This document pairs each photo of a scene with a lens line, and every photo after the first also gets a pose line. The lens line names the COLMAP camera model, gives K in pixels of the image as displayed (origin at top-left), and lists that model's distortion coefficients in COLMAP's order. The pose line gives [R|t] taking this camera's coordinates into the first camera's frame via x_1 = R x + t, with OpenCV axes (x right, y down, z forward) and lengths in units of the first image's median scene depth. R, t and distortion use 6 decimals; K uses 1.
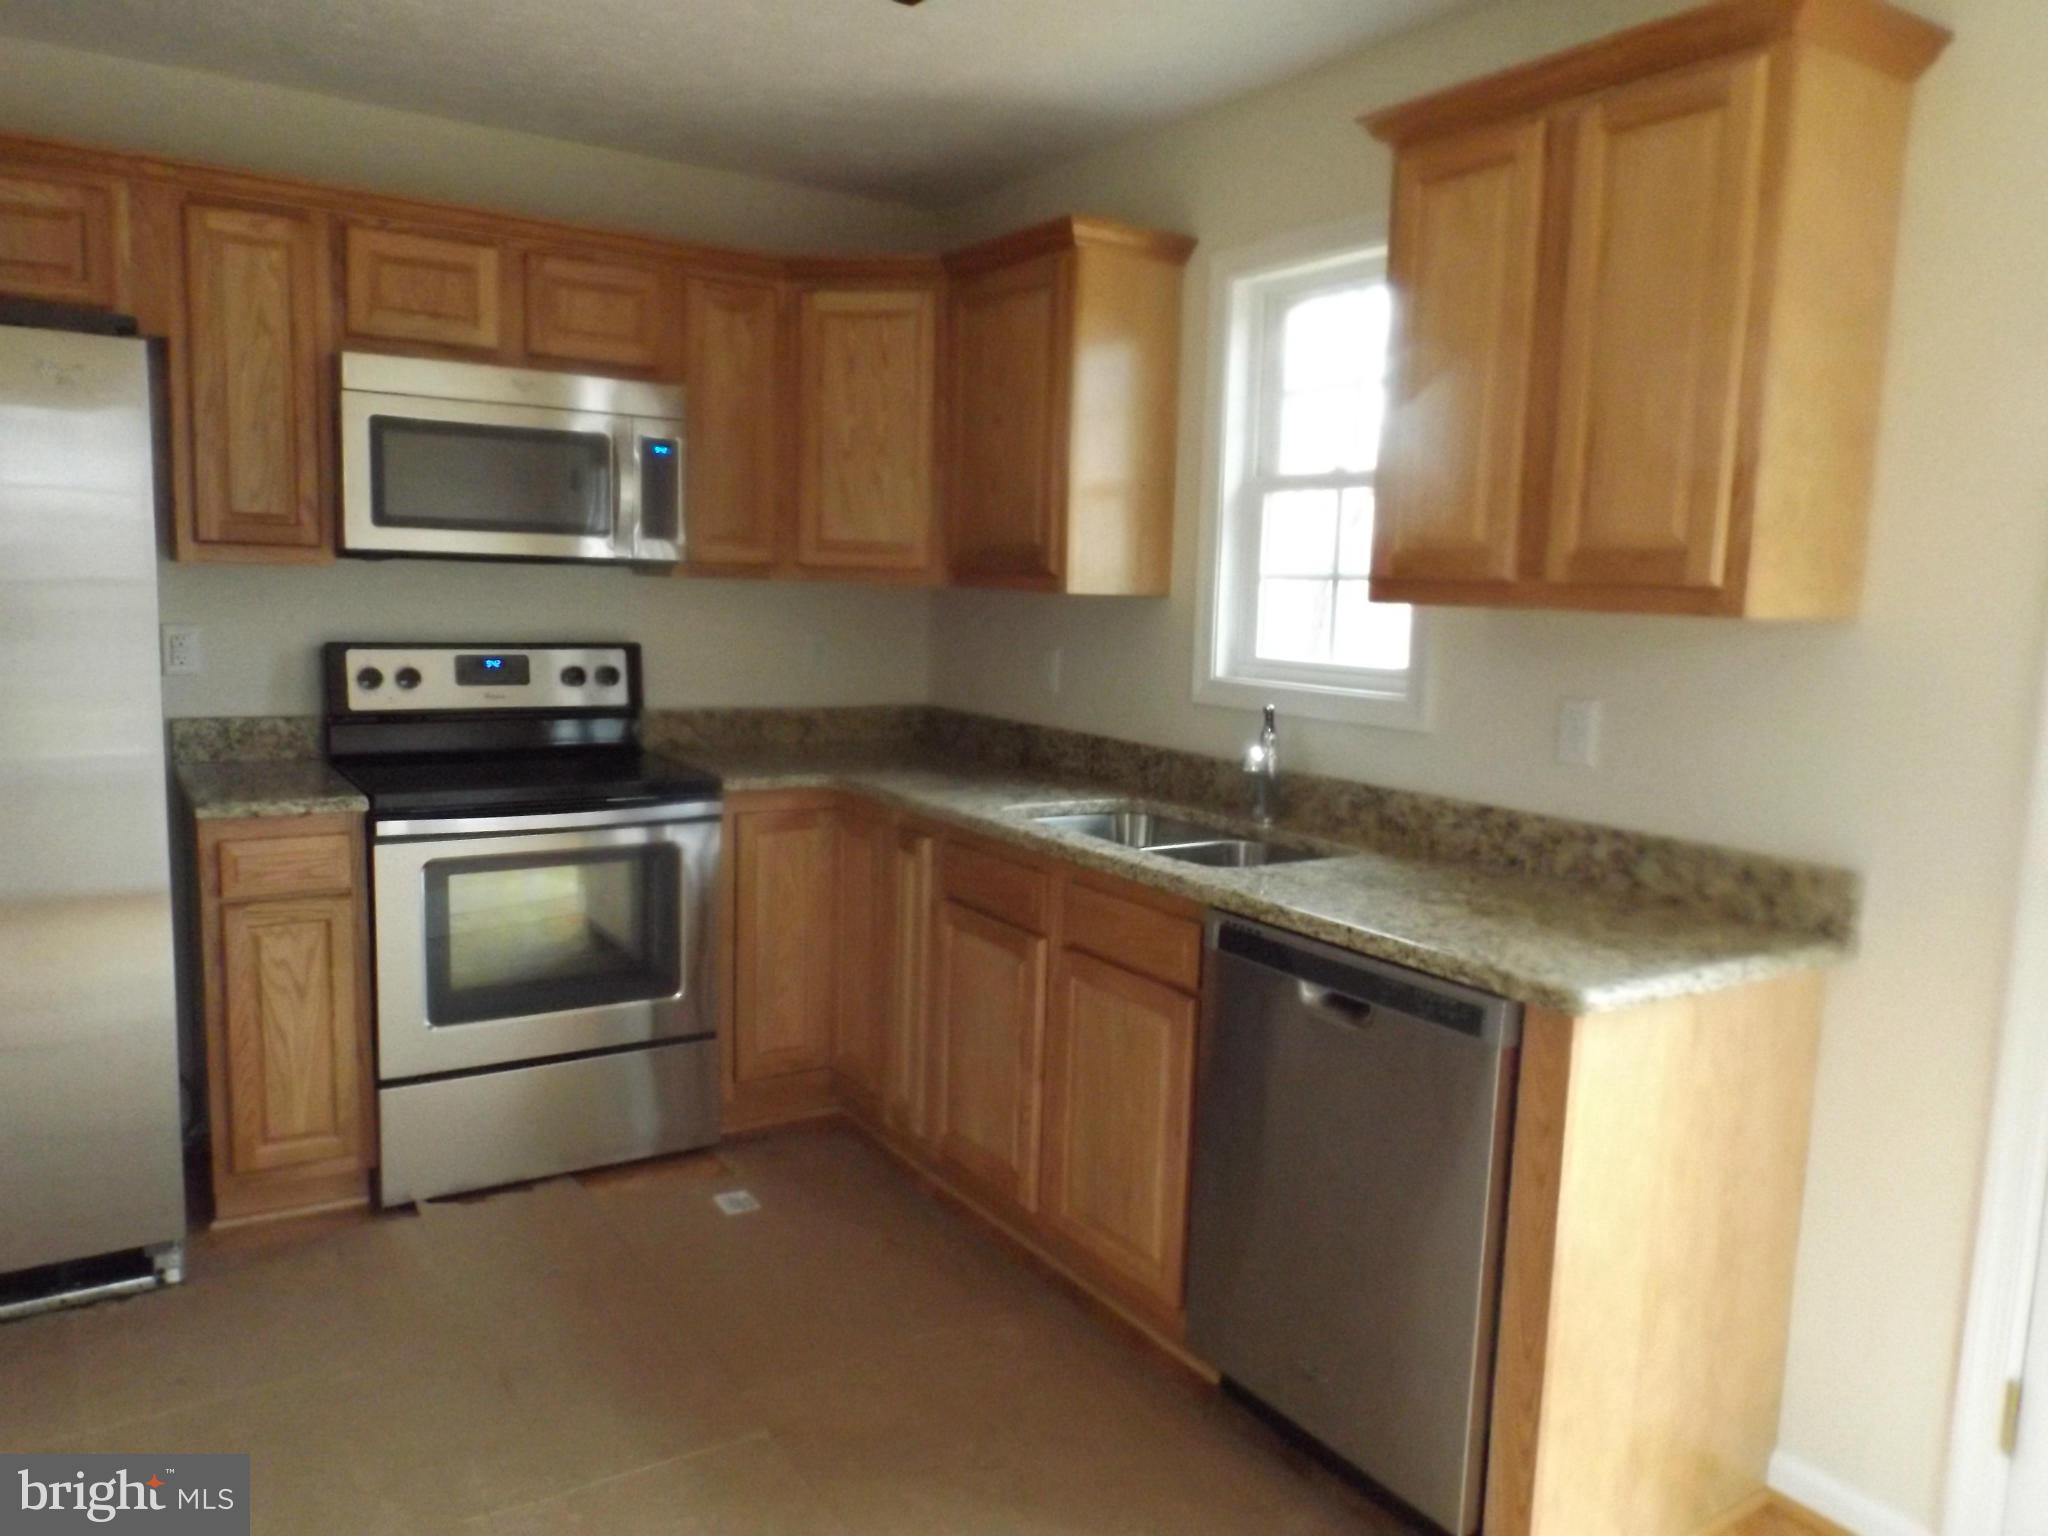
lens RADIAL K [[1490.9, 0, 1025.6], [0, 1490.9, 765.7], [0, 0, 1]] dist [0.013930, -0.012273]
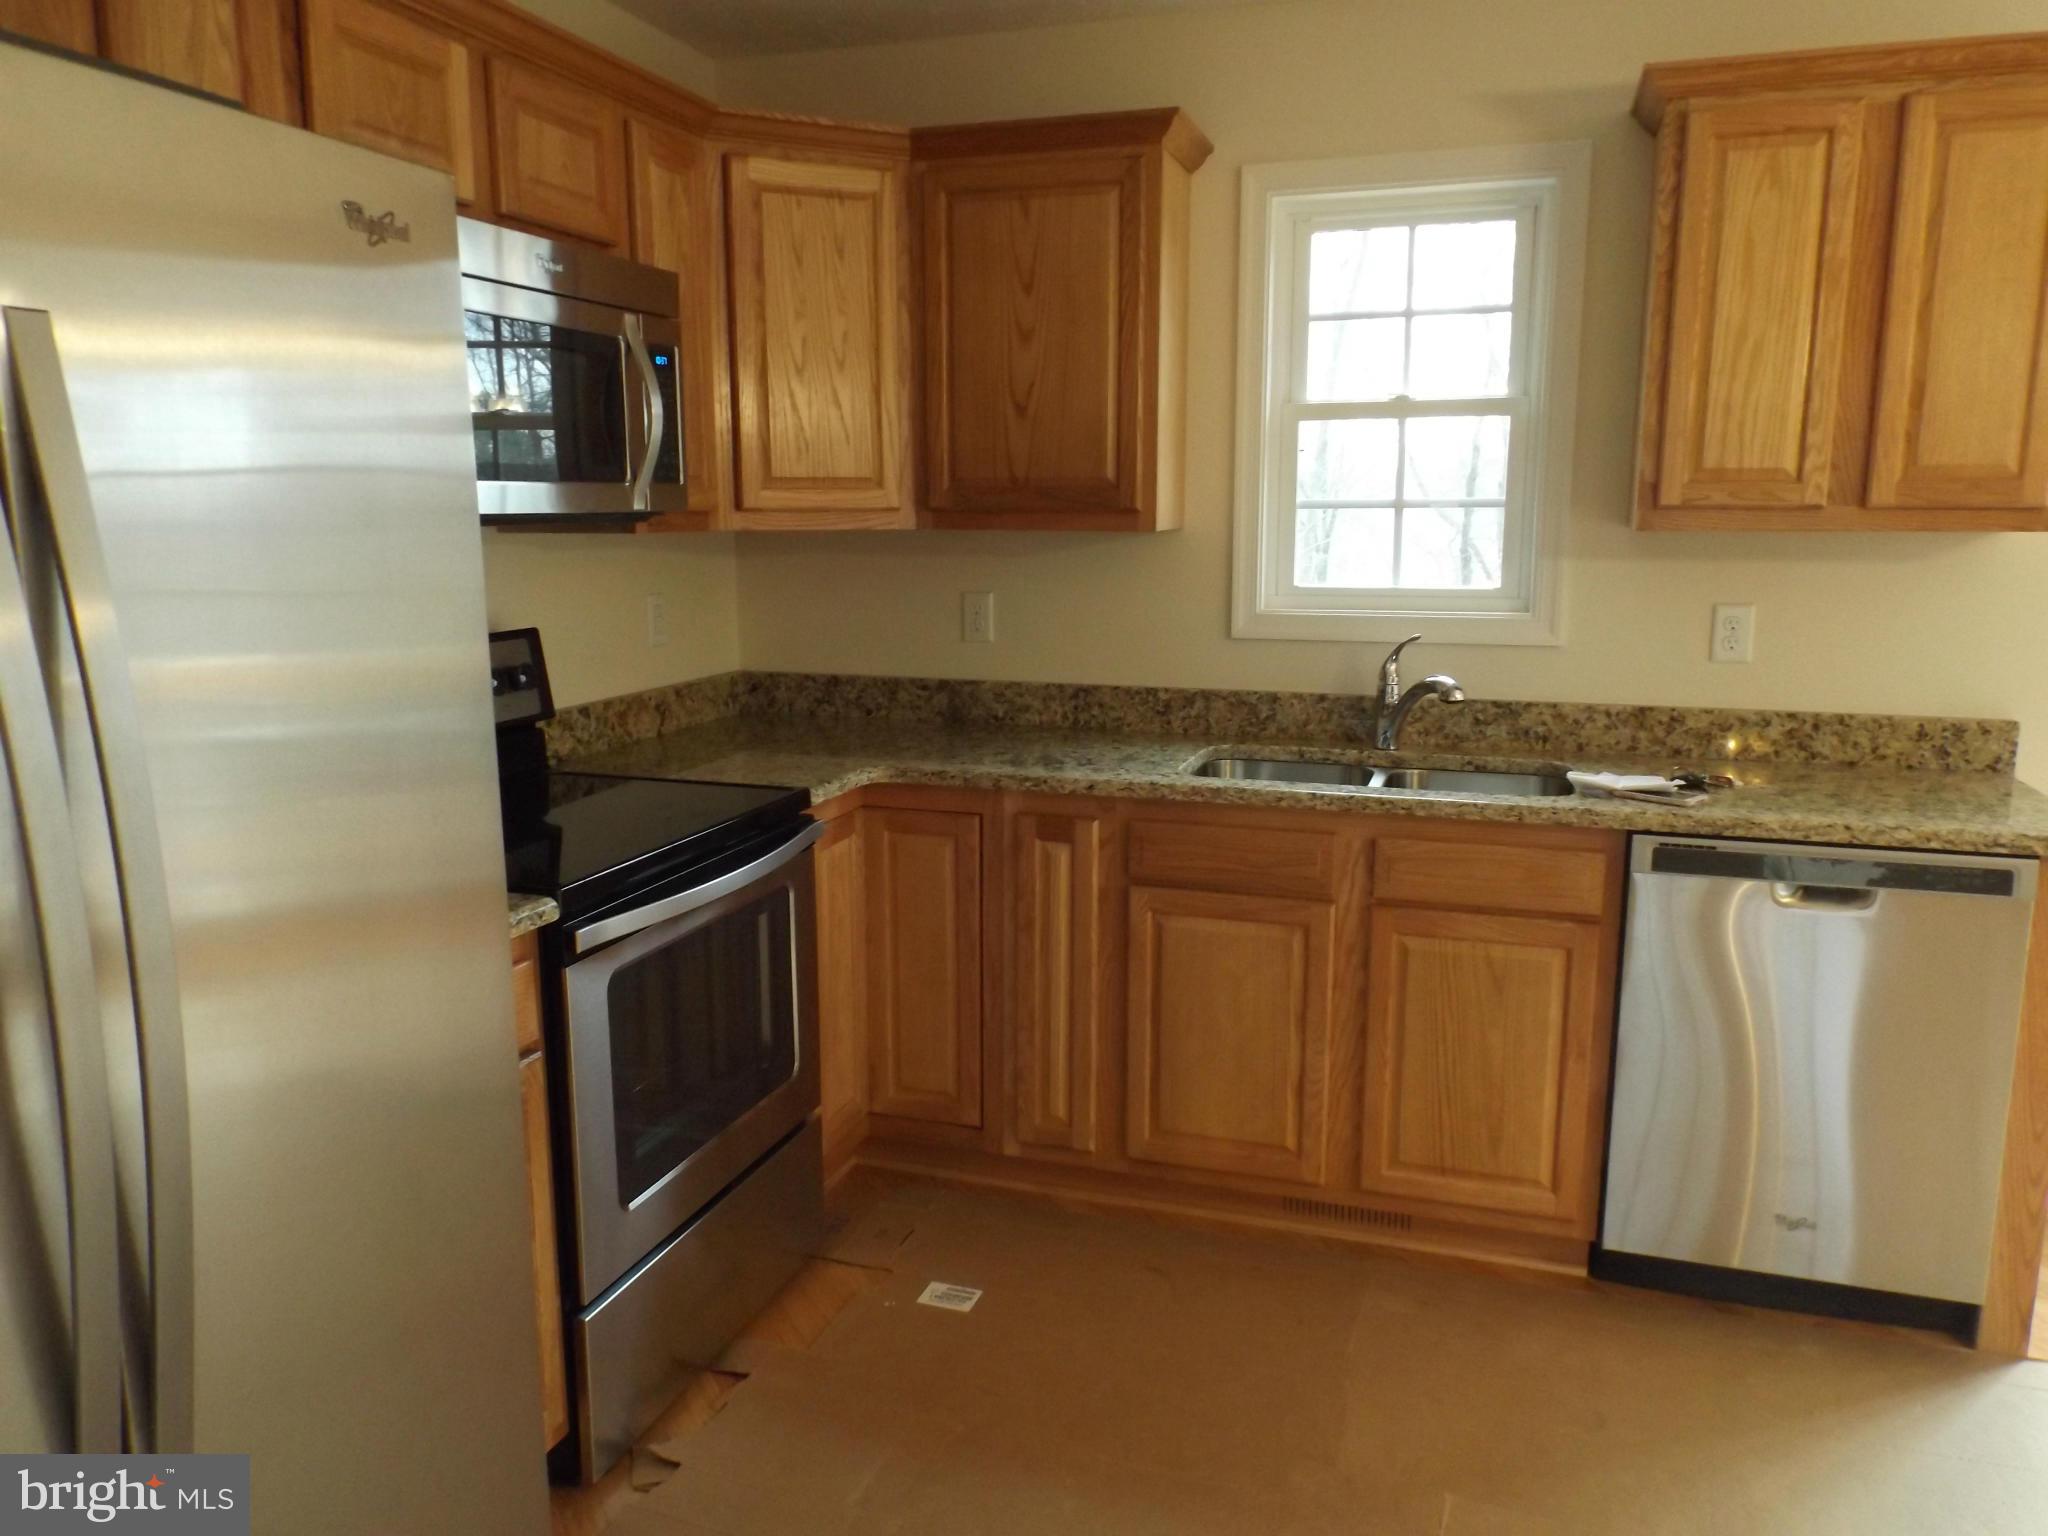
lens RADIAL K [[1490.9, 0, 1022.9], [0, 1490.9, 770.6], [0, 0, 1]] dist [0.013930, -0.012273]
pose [[0.782050, -0.142973, 0.606595, -0.681510], [0.103940, 0.989619, 0.099247, -0.077916], [-0.614488, -0.014567, 0.788792, 0.364024]]
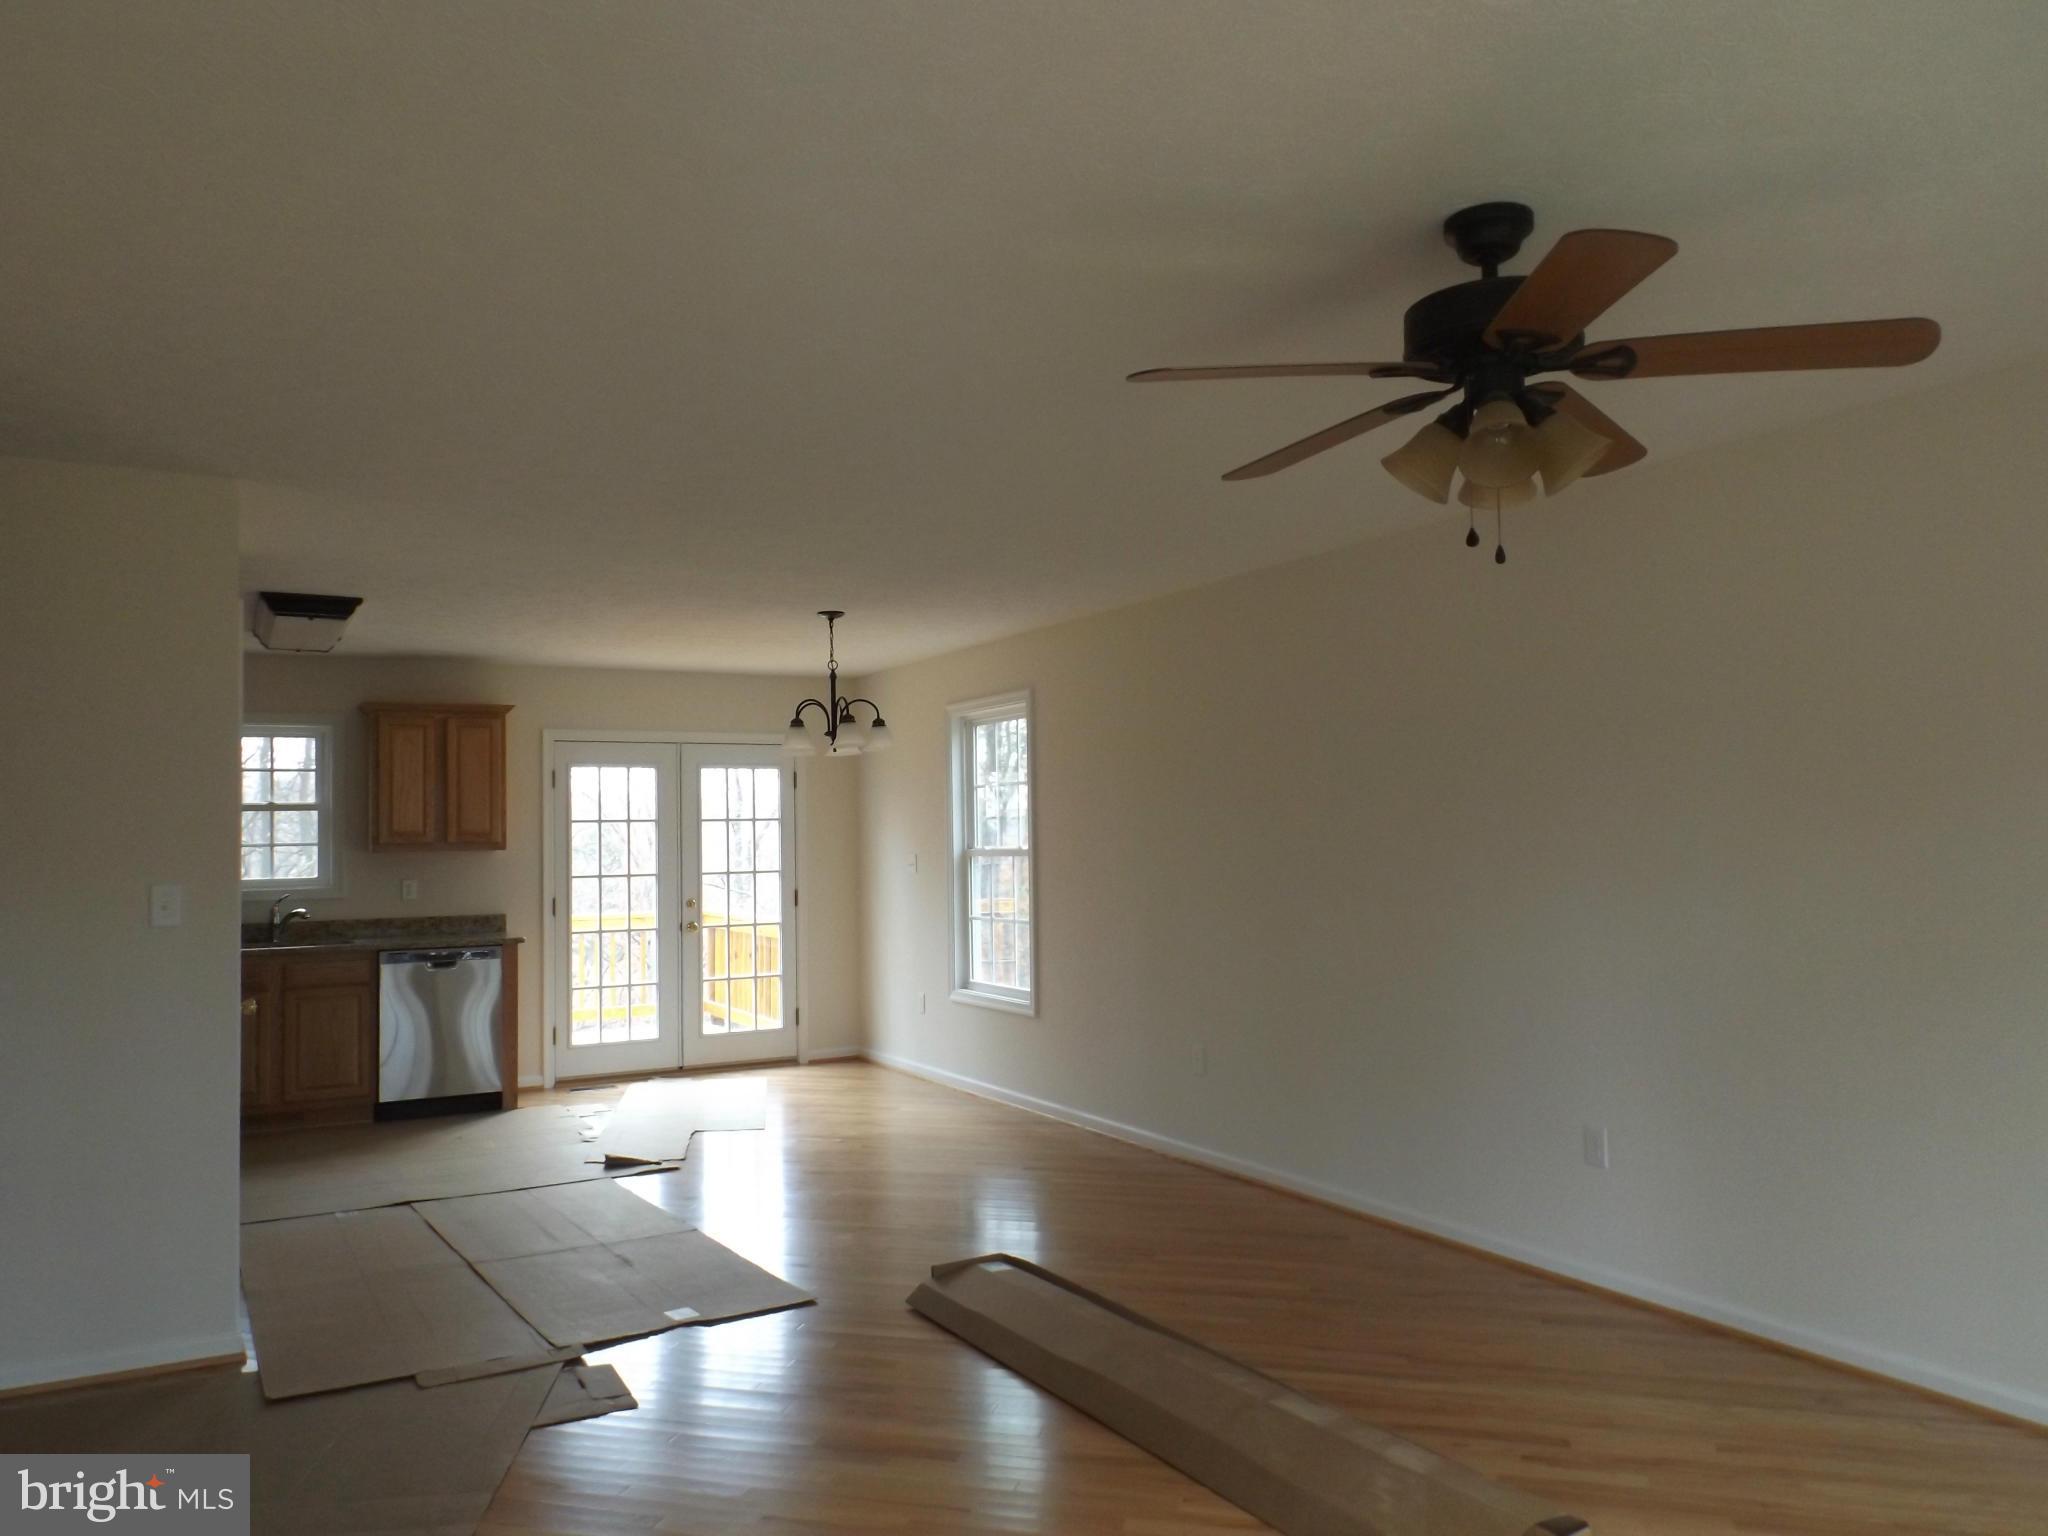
lens RADIAL K [[1490.9, 0, 1014.2], [0, 1490.9, 765.1], [0, 0, 1]] dist [0.013930, -0.012273]
pose [[0.085304, 0.015020, 0.996242, -2.337478], [0.148316, 0.988555, -0.027604, -0.004545], [-0.985254, 0.150114, 0.082100, -0.495820]]
